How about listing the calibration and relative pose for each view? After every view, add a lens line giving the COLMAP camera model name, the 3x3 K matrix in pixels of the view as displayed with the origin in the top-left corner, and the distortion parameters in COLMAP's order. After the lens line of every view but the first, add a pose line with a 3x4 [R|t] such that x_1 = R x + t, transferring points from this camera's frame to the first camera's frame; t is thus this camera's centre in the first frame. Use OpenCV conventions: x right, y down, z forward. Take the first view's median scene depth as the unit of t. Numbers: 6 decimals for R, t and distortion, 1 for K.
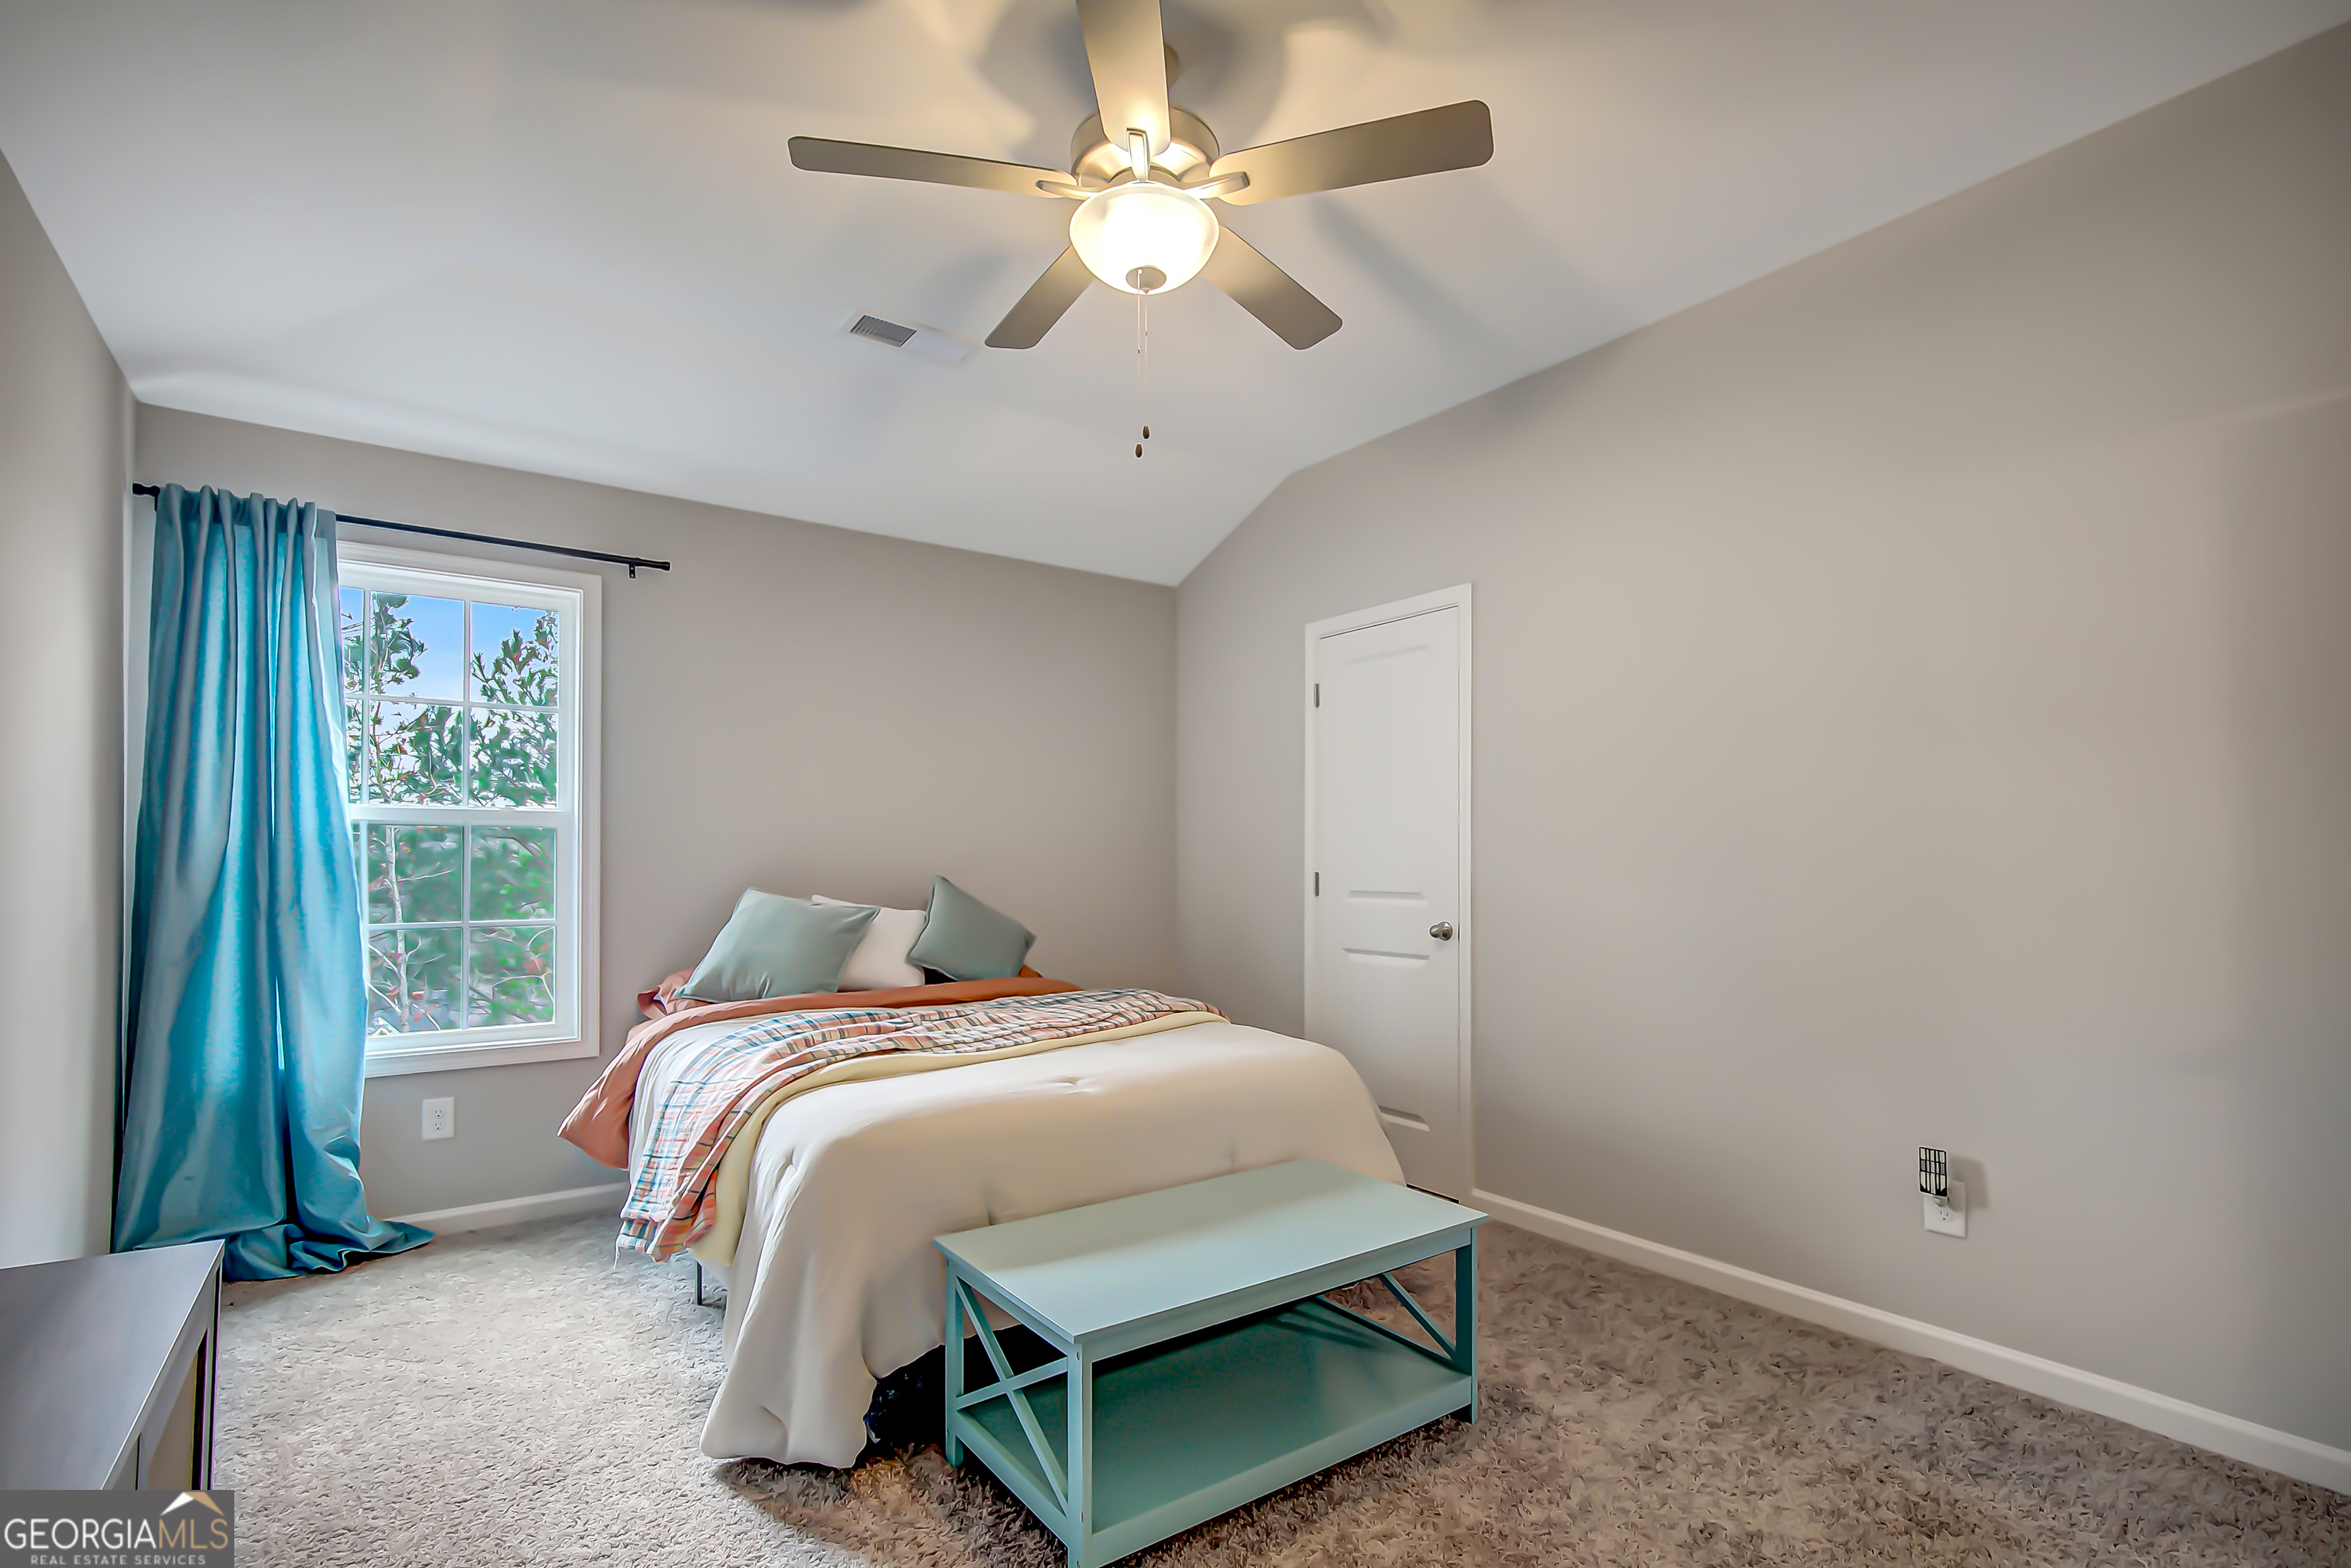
lens RADIAL K [[1118.1, 0, 1183.1], [0, 1118.1, 841.0], [0, 0, 1]] dist [-0.001222, -0.000165]
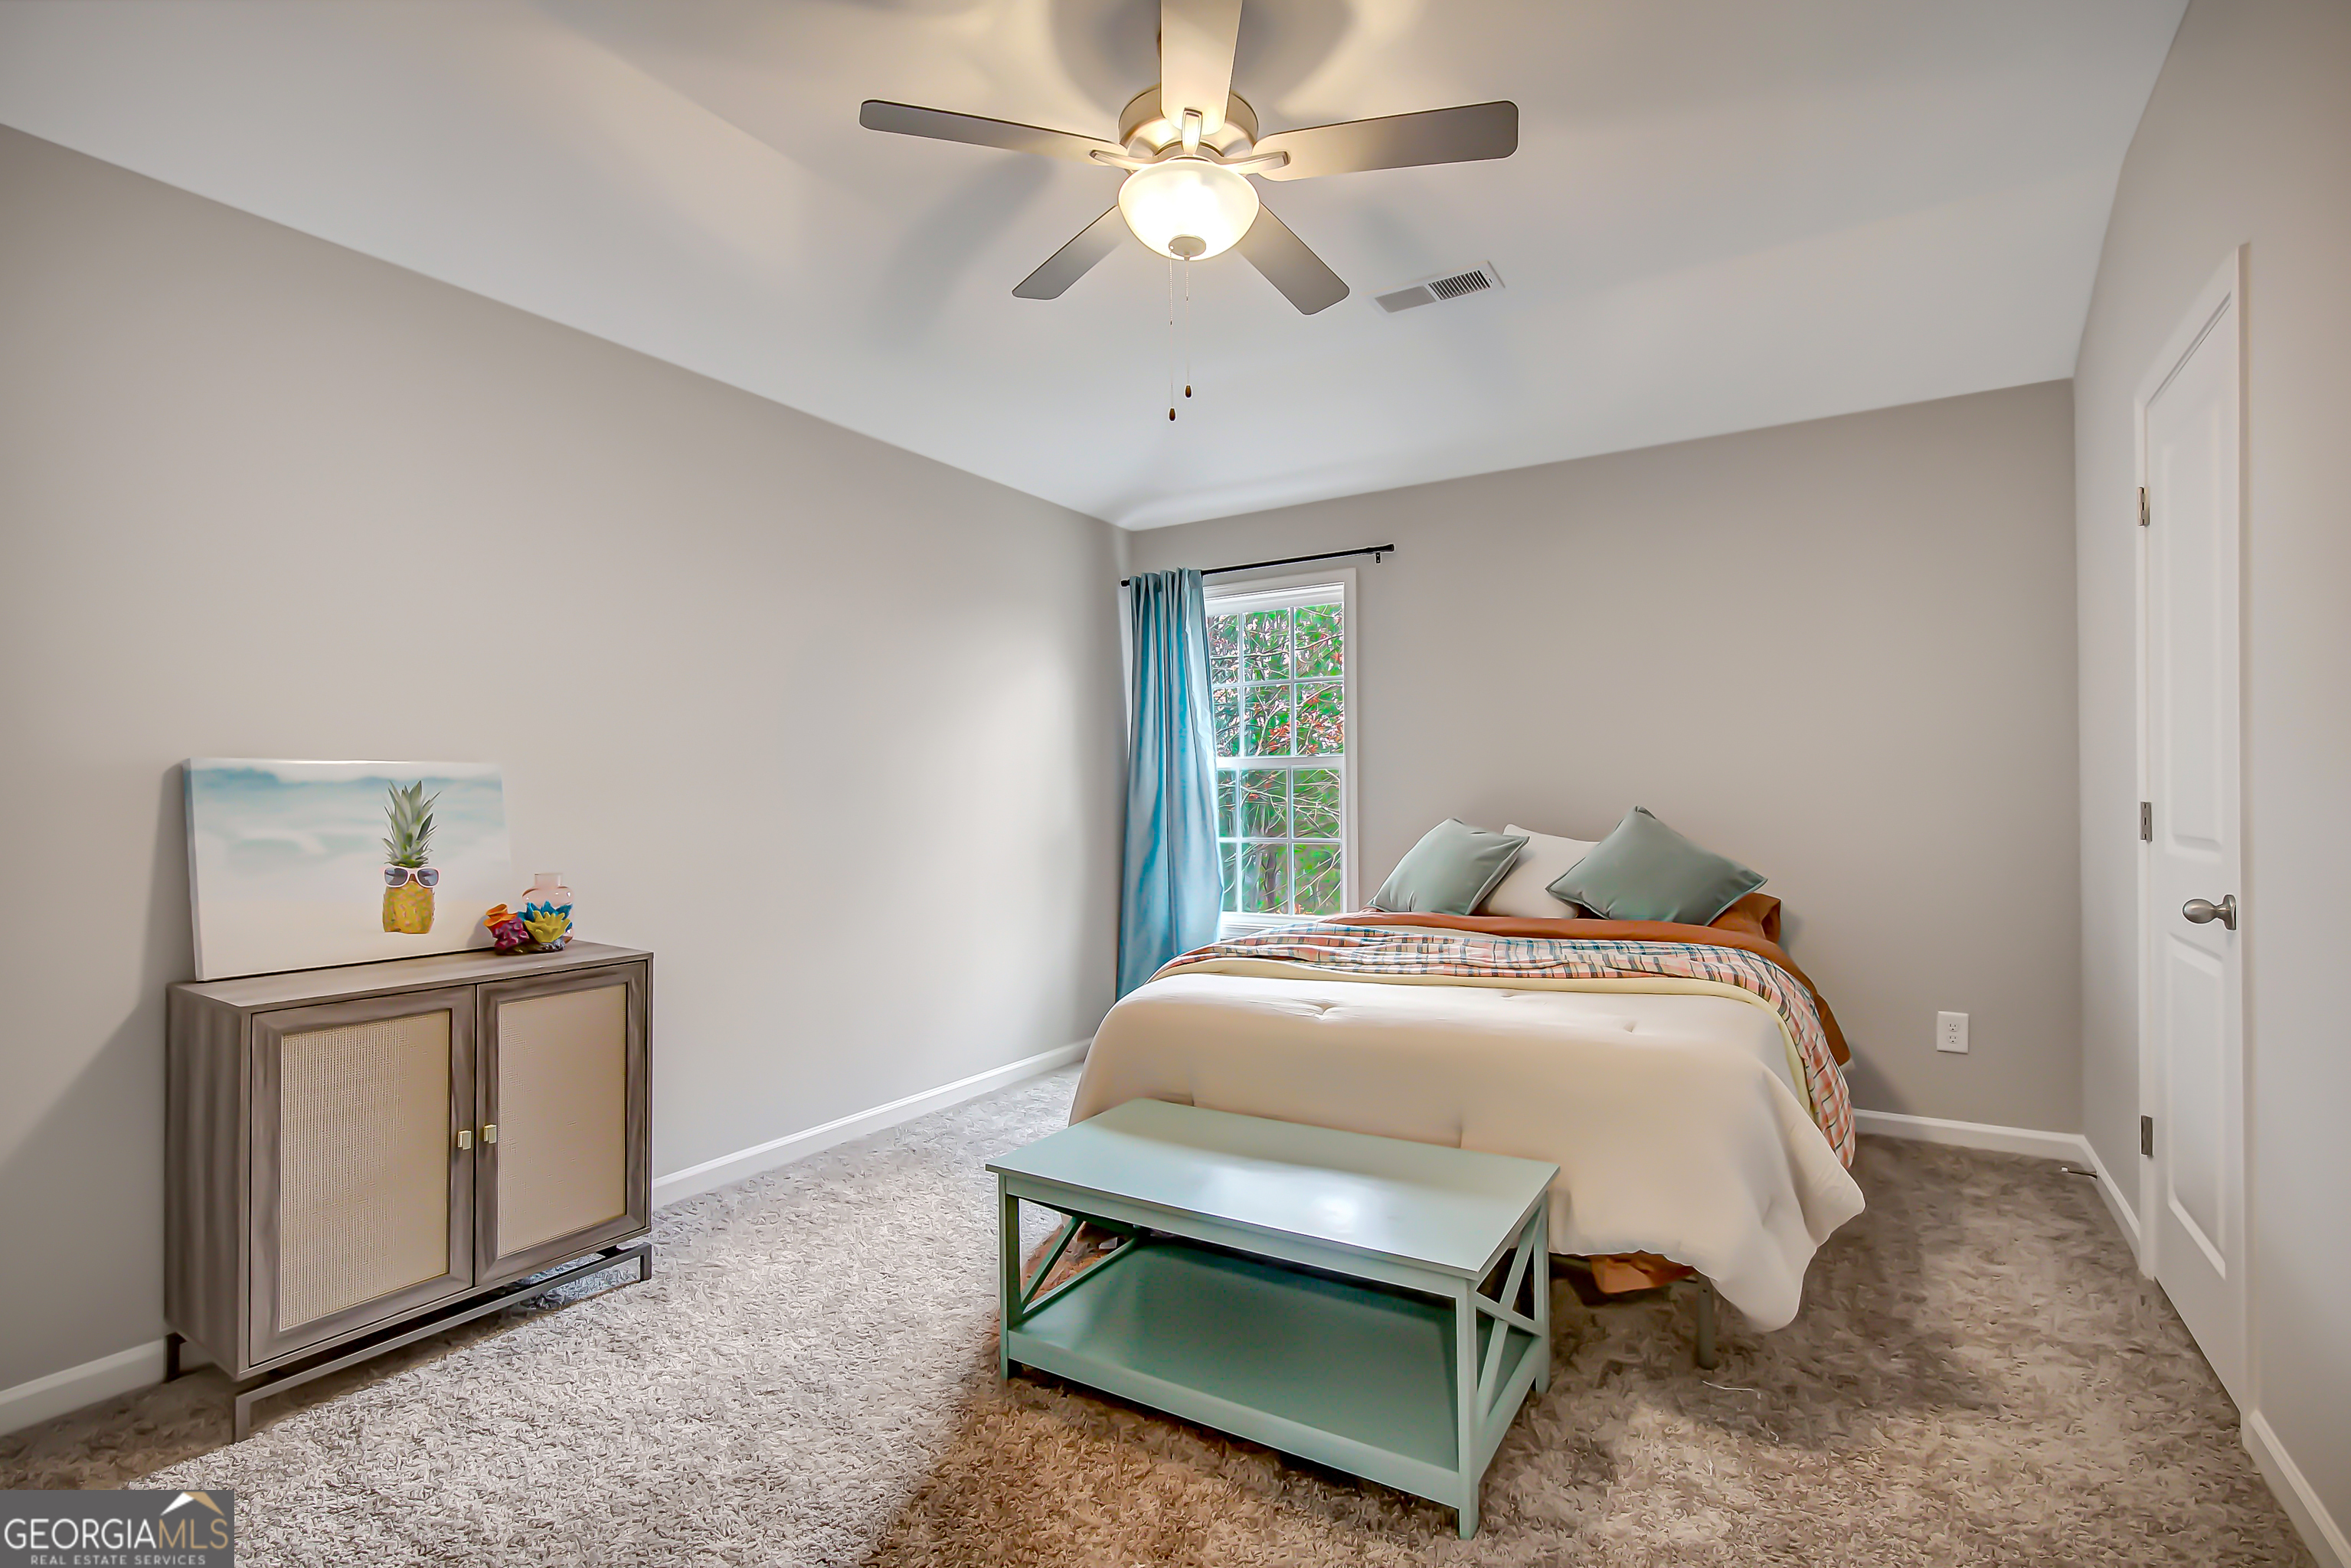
lens RADIAL K [[1077.4, 0, 1175.5], [0, 1077.4, 784.0], [0, 0, 1]] dist [-0.000605, -0.000049]
pose [[0.382957, -0.013858, -0.923662, 0.595615], [0.027065, 0.999627, -0.003776, 0.007354], [0.923370, -0.023552, 0.383189, 0.387362]]
